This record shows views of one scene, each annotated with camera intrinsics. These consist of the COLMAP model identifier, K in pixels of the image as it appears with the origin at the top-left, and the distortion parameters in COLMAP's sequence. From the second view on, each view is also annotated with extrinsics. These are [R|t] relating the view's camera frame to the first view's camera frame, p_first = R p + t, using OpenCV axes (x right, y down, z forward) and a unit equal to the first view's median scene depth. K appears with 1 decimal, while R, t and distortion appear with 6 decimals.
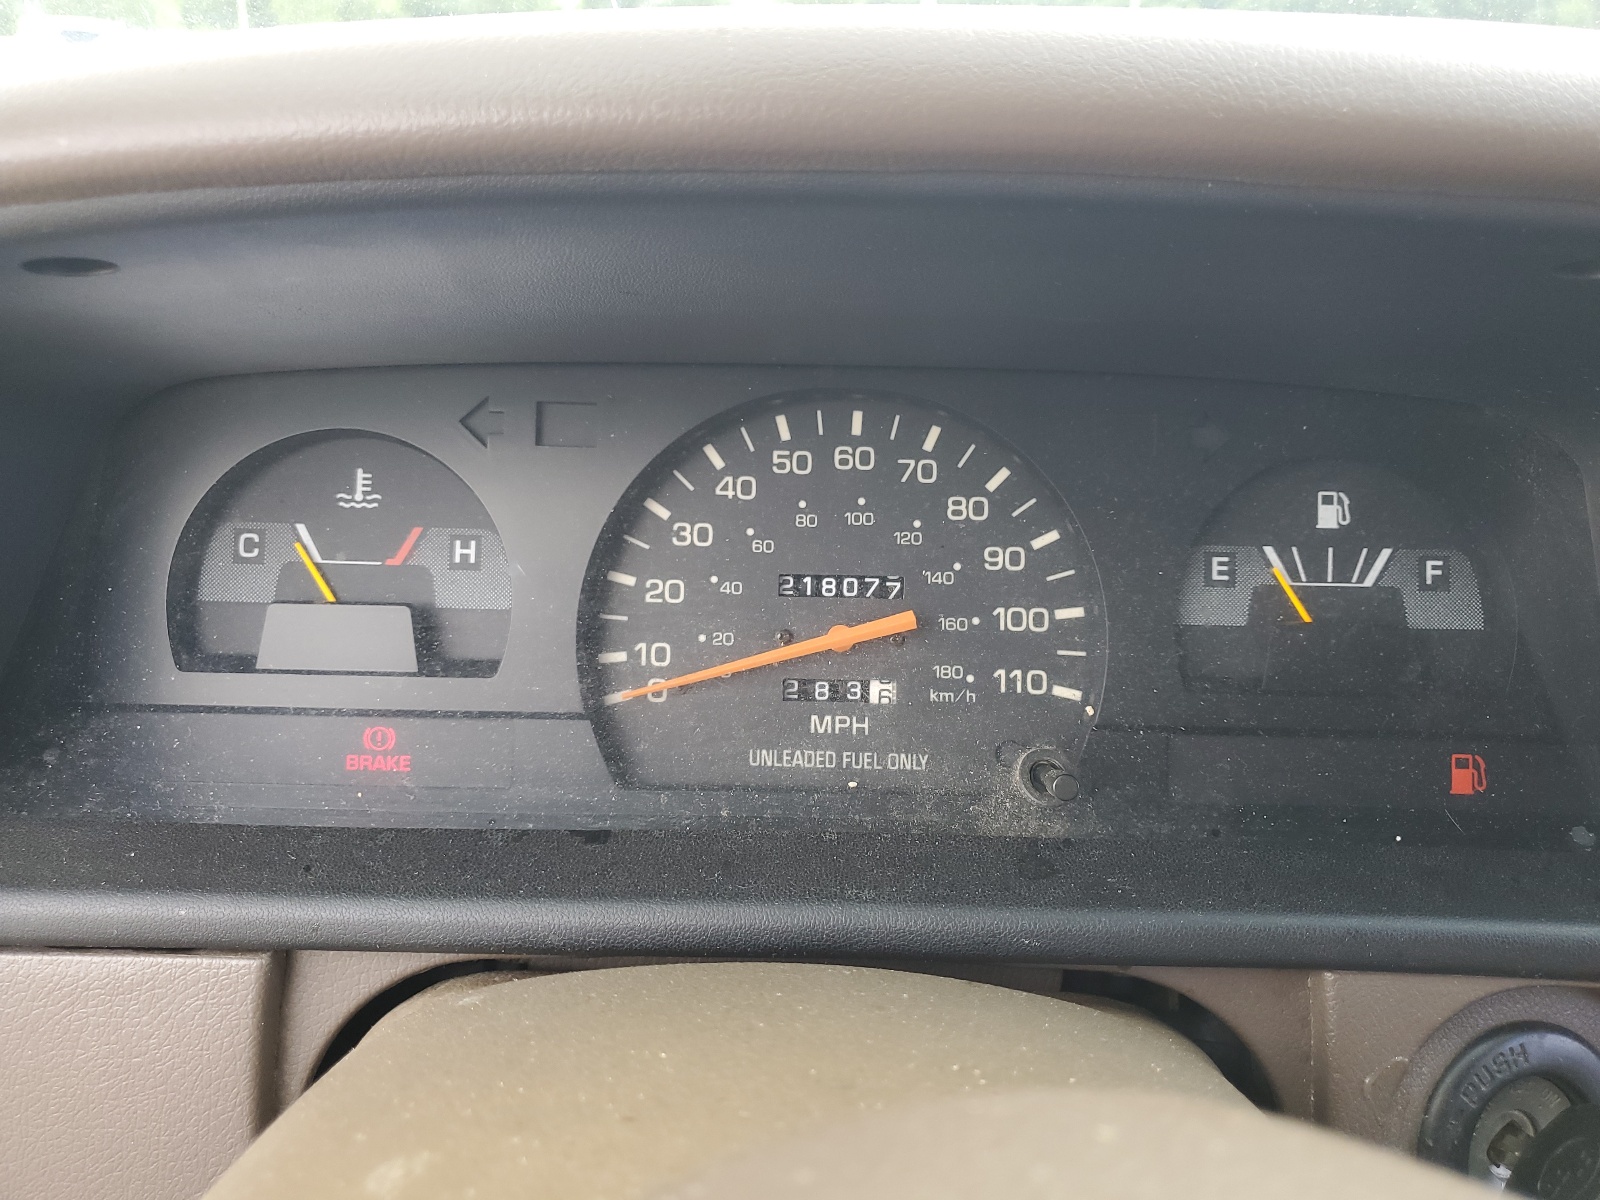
lens RADIAL K [[1211.4, 0, 801.2], [0, 1211.4, 595.6], [0, 0, 1]] dist [-0.007772, -0.002505]
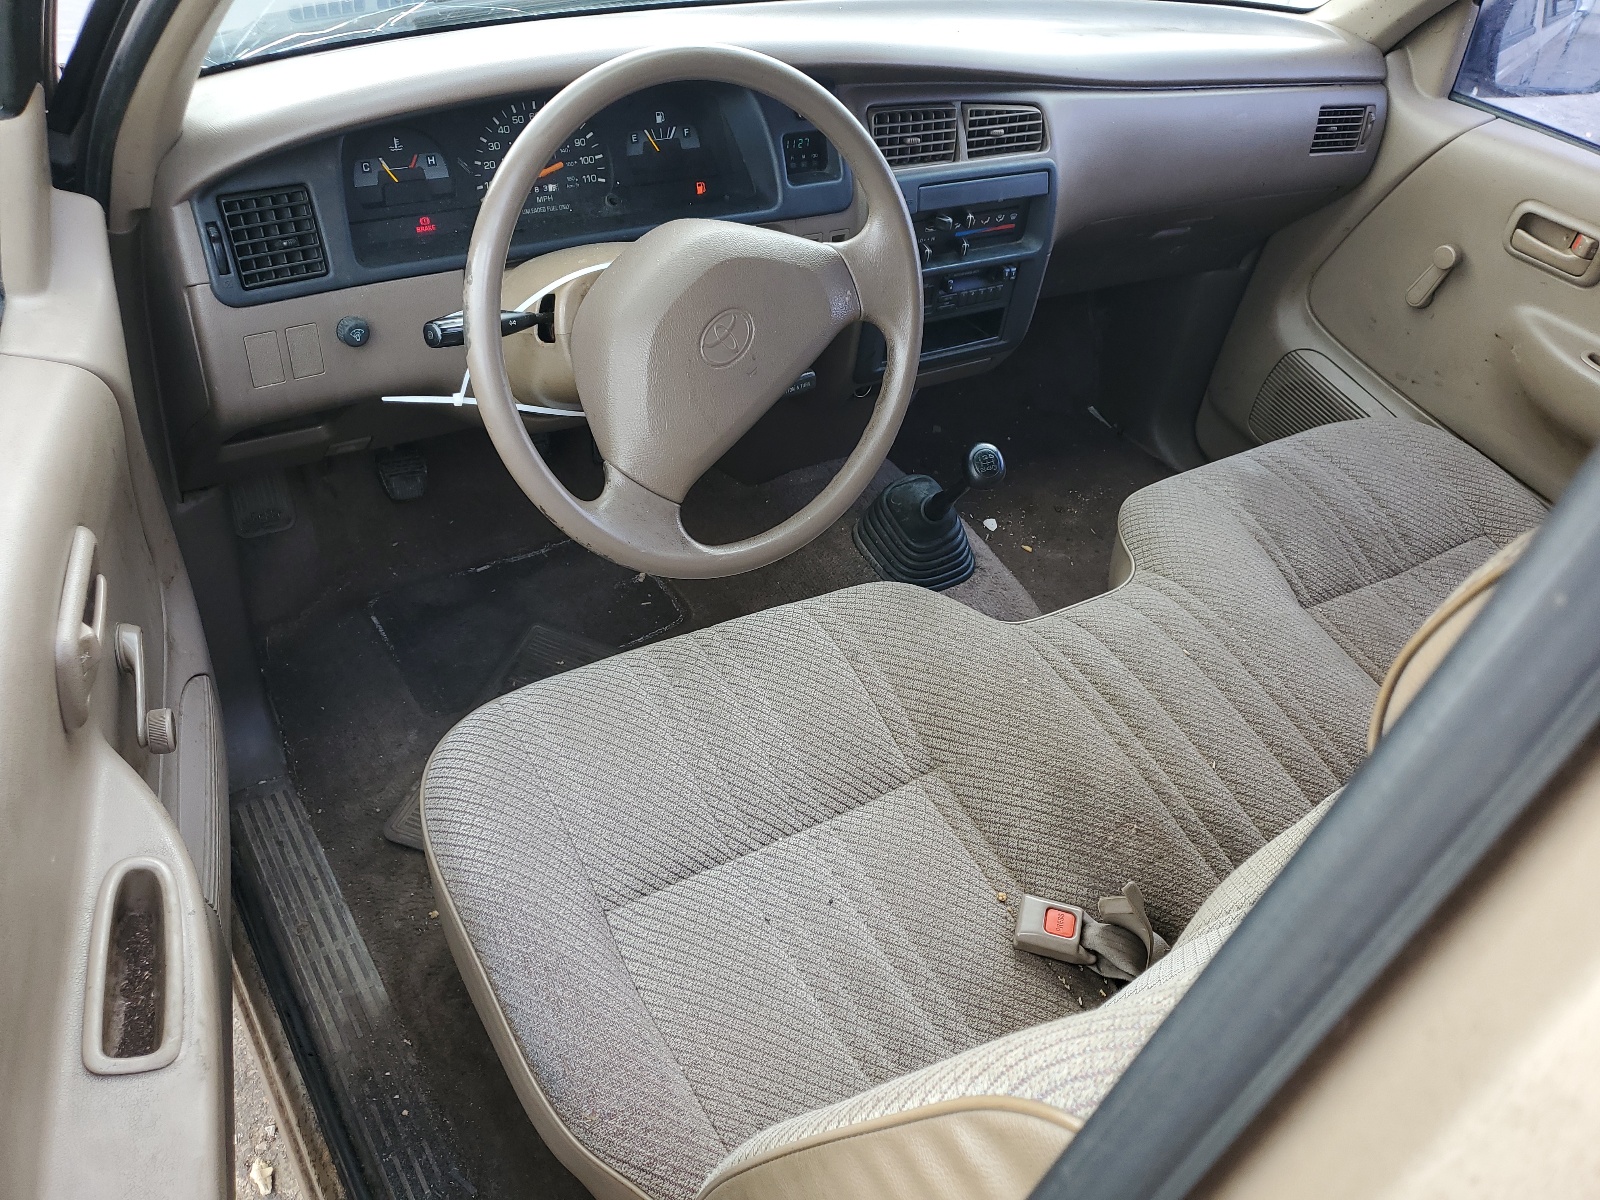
lens RADIAL K [[1211.4, 0, 795.4], [0, 1211.4, 603.5], [0, 0, 1]] dist [-0.007772, -0.002505]
pose [[0.809175, -0.311647, 0.498108, -1.480149], [0.099549, 0.908206, 0.406512, -0.179054], [-0.579073, -0.279353, 0.765922, -2.401865]]
